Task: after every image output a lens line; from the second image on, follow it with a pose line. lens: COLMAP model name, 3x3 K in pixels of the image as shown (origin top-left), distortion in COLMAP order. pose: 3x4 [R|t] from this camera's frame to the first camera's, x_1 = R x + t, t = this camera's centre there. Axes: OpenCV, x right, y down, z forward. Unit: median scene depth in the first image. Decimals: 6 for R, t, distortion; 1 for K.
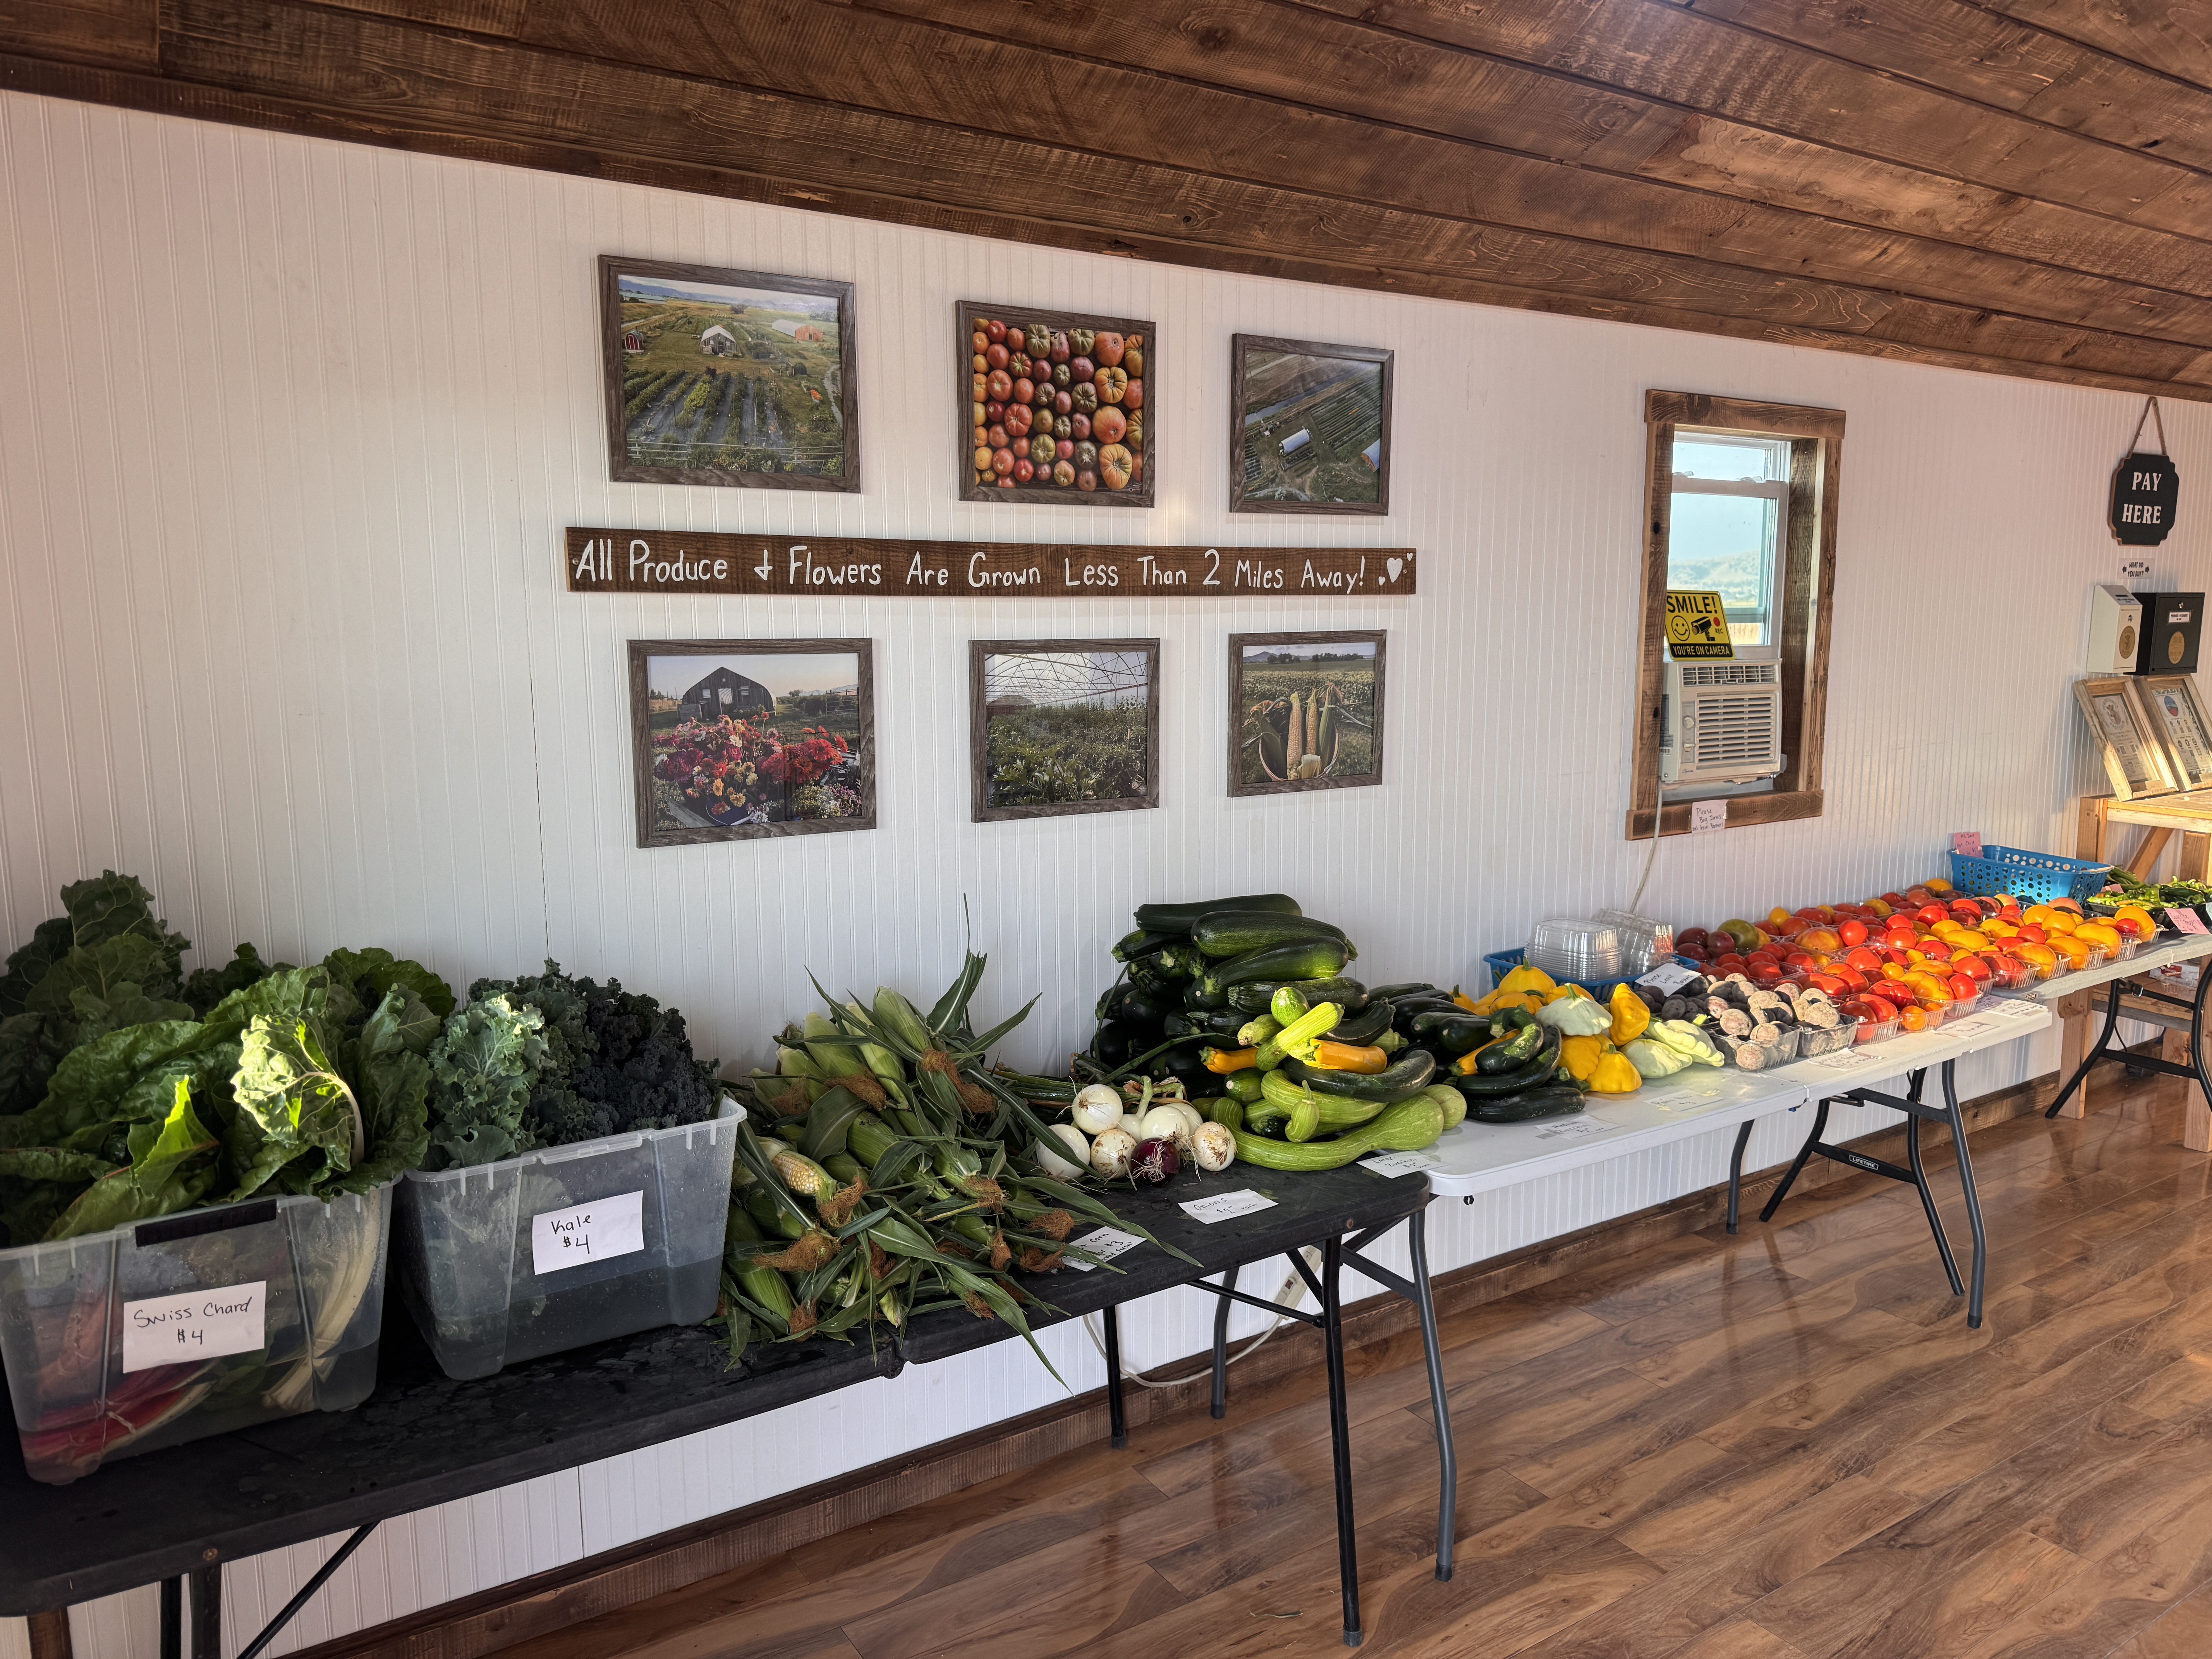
lens RADIAL K [[1547.9, 0, 1106.0], [0, 1547.9, 829.5], [0, 0, 1]] dist [0.012904, -0.005553]
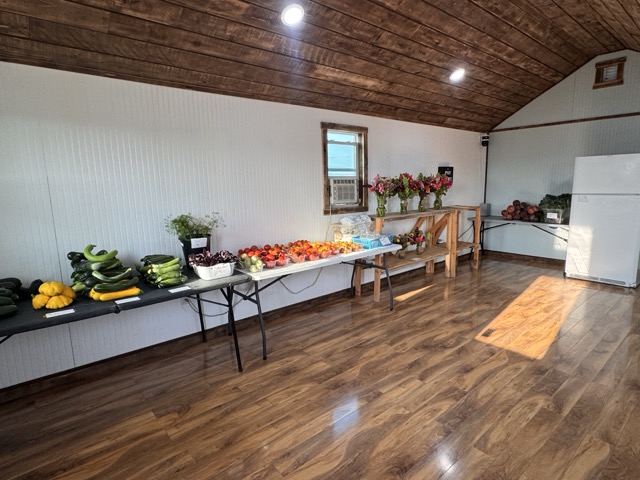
lens RADIAL K [[353.7, 0, 320.0], [0, 353.7, 240.0], [0, 0, 1]] dist [-0.002133, 0.001189]
pose [[0.992336, -0.037222, 0.117828, 0.223069], [0.035490, 0.999229, 0.016767, 0.072697], [-0.118362, -0.012456, 0.992892, -0.109136]]
